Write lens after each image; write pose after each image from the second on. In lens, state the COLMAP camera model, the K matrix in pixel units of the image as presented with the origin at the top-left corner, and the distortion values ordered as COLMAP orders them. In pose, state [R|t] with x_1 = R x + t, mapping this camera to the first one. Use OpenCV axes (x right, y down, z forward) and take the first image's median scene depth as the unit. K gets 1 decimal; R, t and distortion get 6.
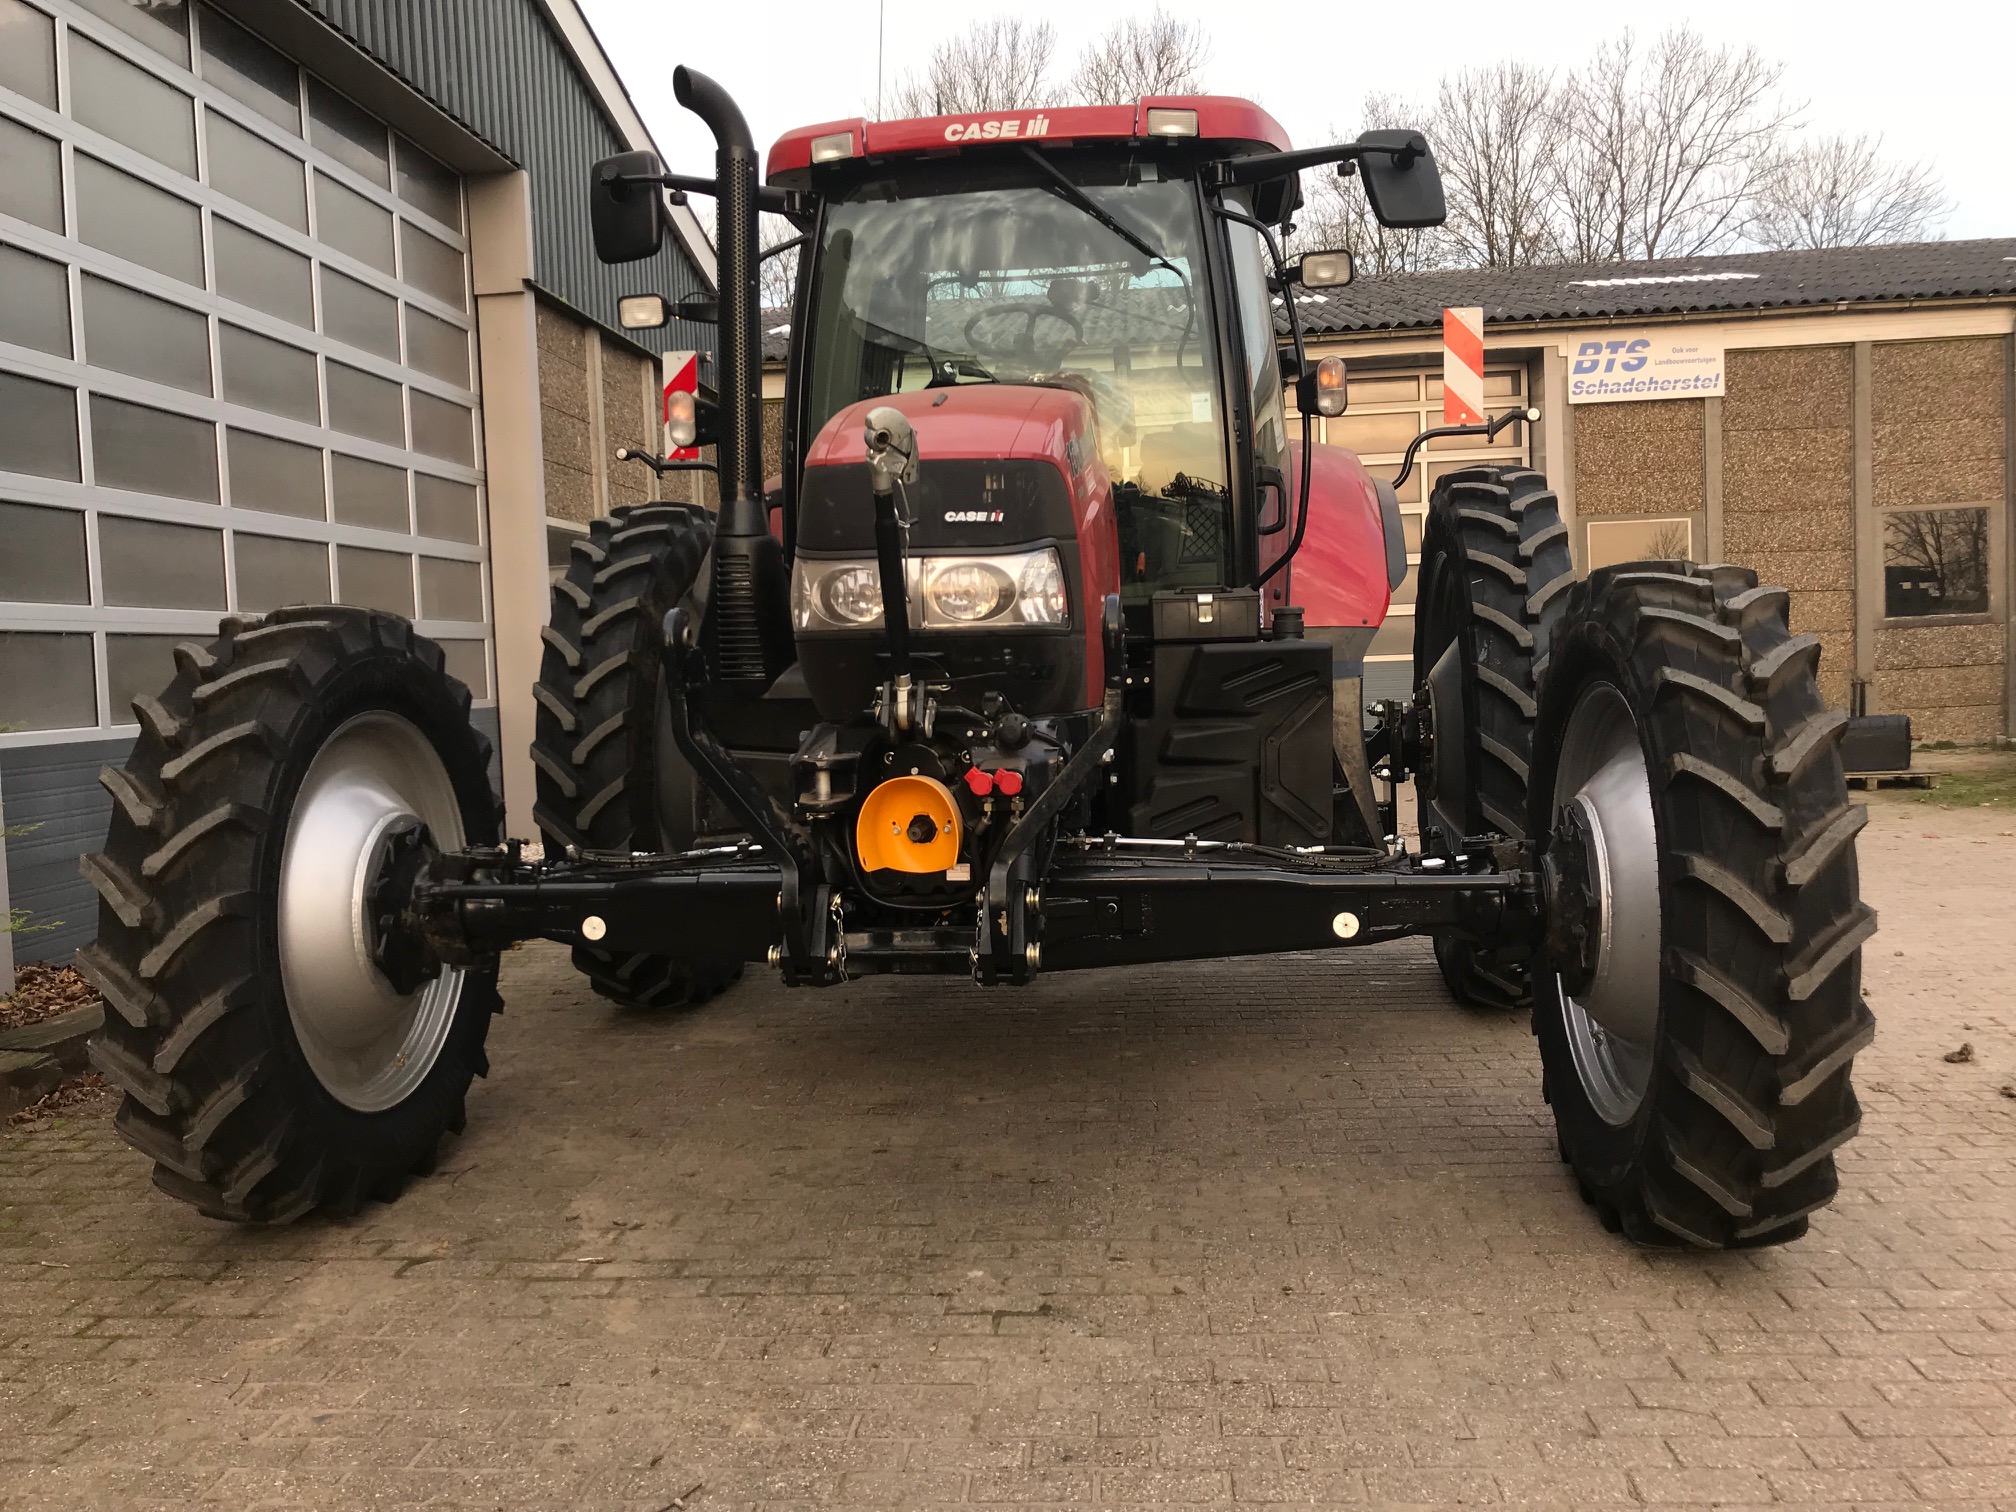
lens RADIAL K [[1653.6, 0, 1013.0], [0, 1653.6, 719.3], [0, 0, 1]] dist [0.023236, -0.018183]
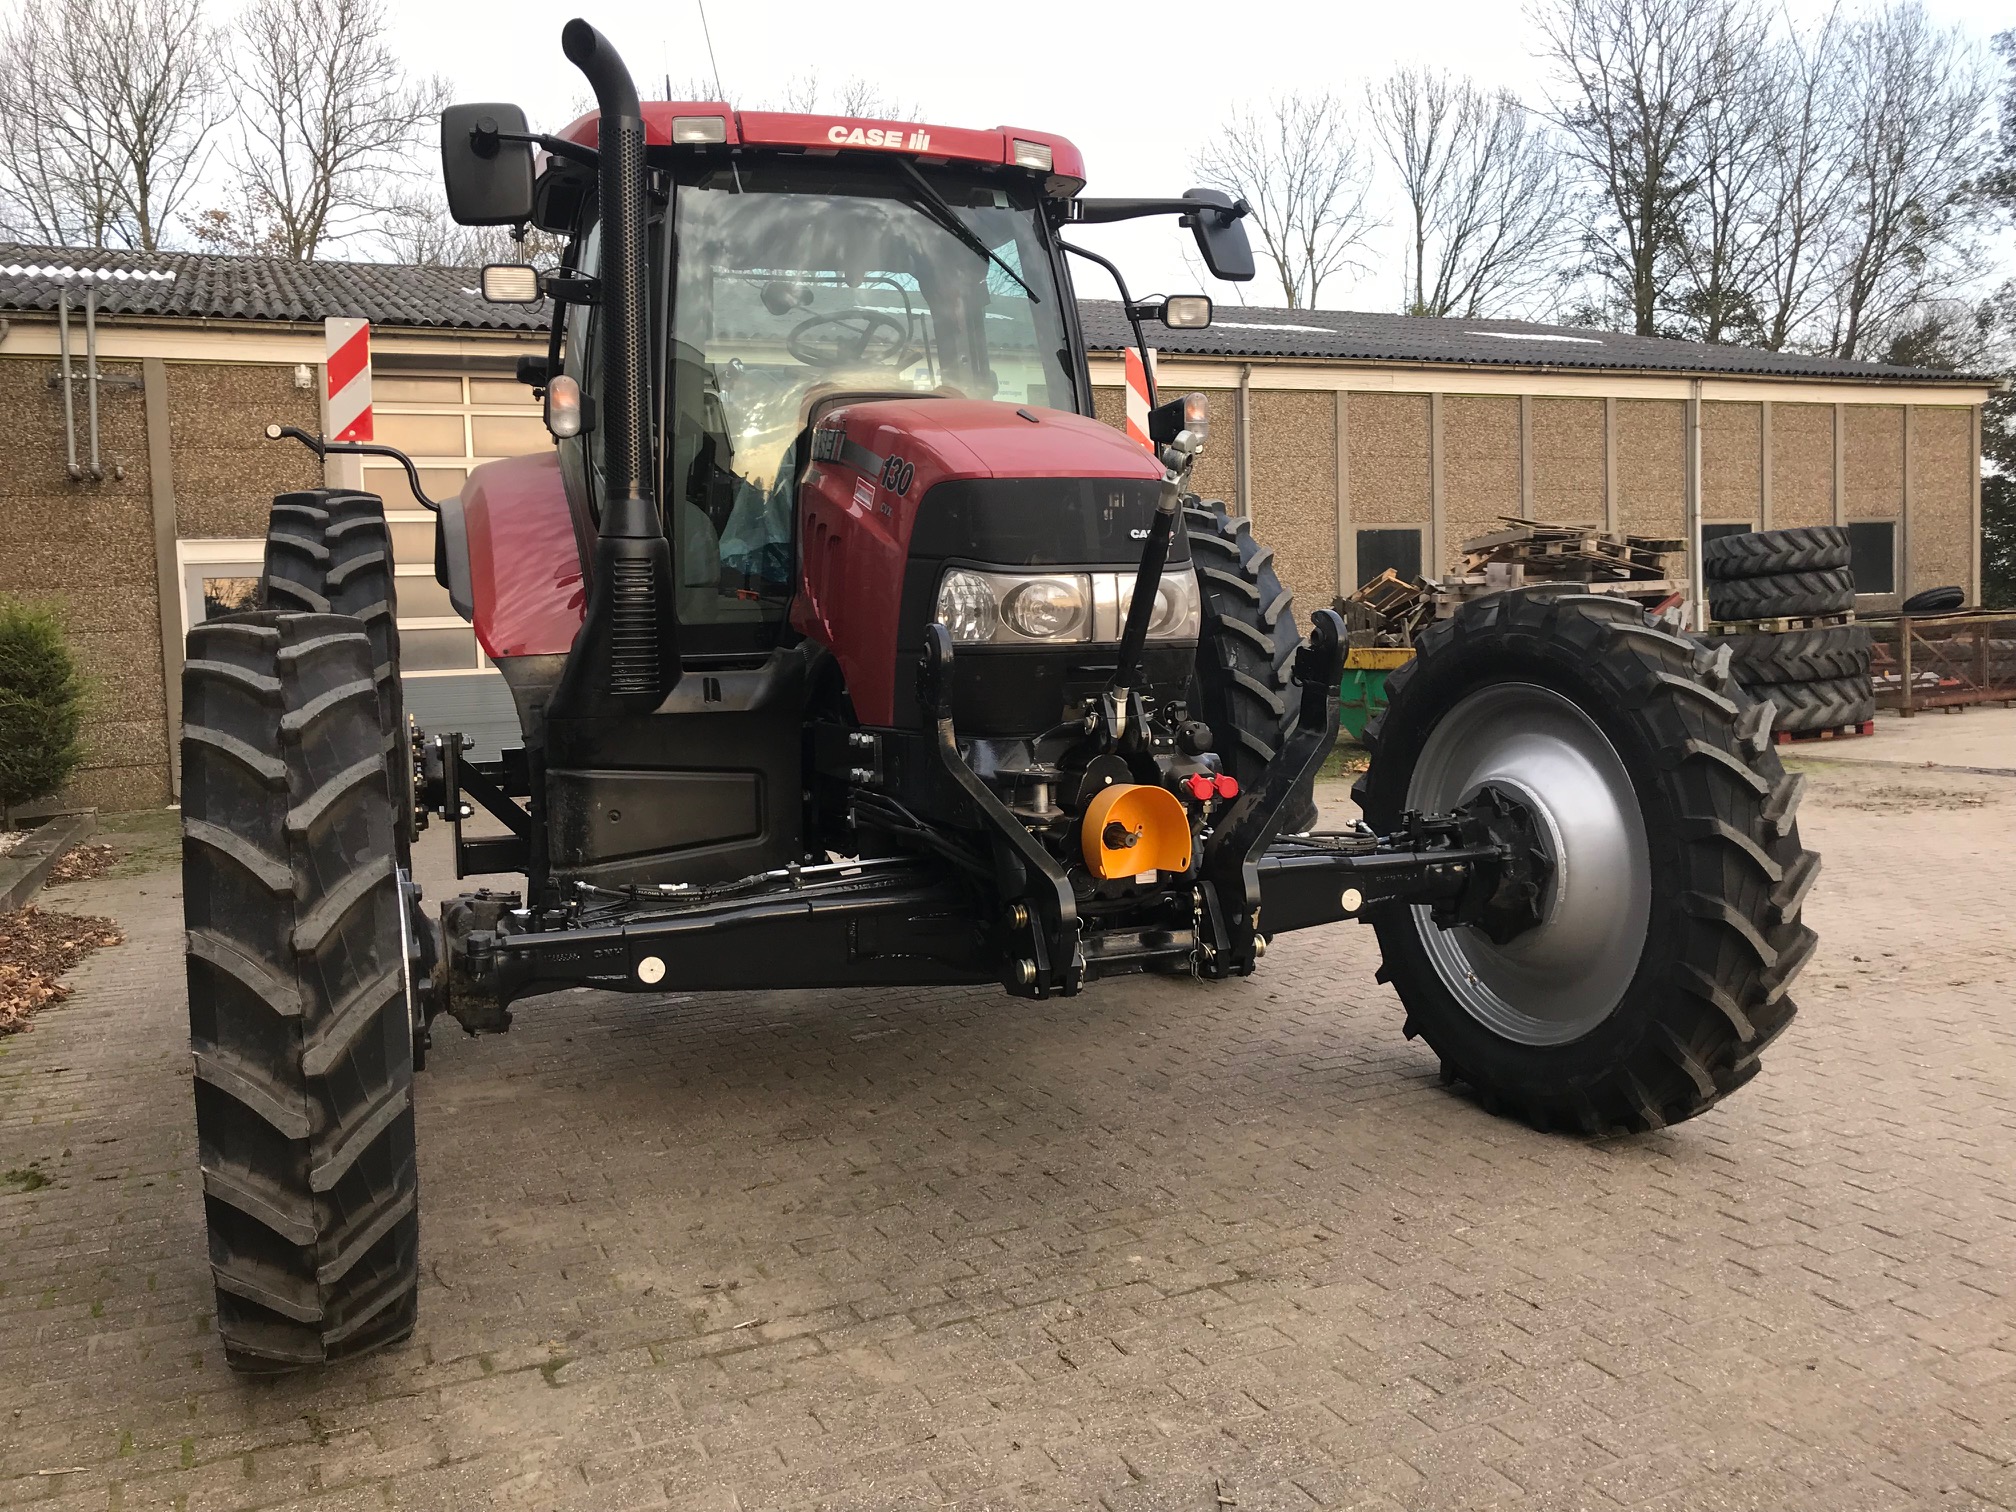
lens RADIAL K [[1653.6, 0, 1028.3], [0, 1653.6, 718.0], [0, 0, 1]] dist [0.023236, -0.018183]
pose [[0.874195, -0.025096, 0.484926, -0.538545], [0.025357, 0.999660, 0.006024, -0.013169], [-0.484912, 0.007030, 0.874535, 0.108875]]
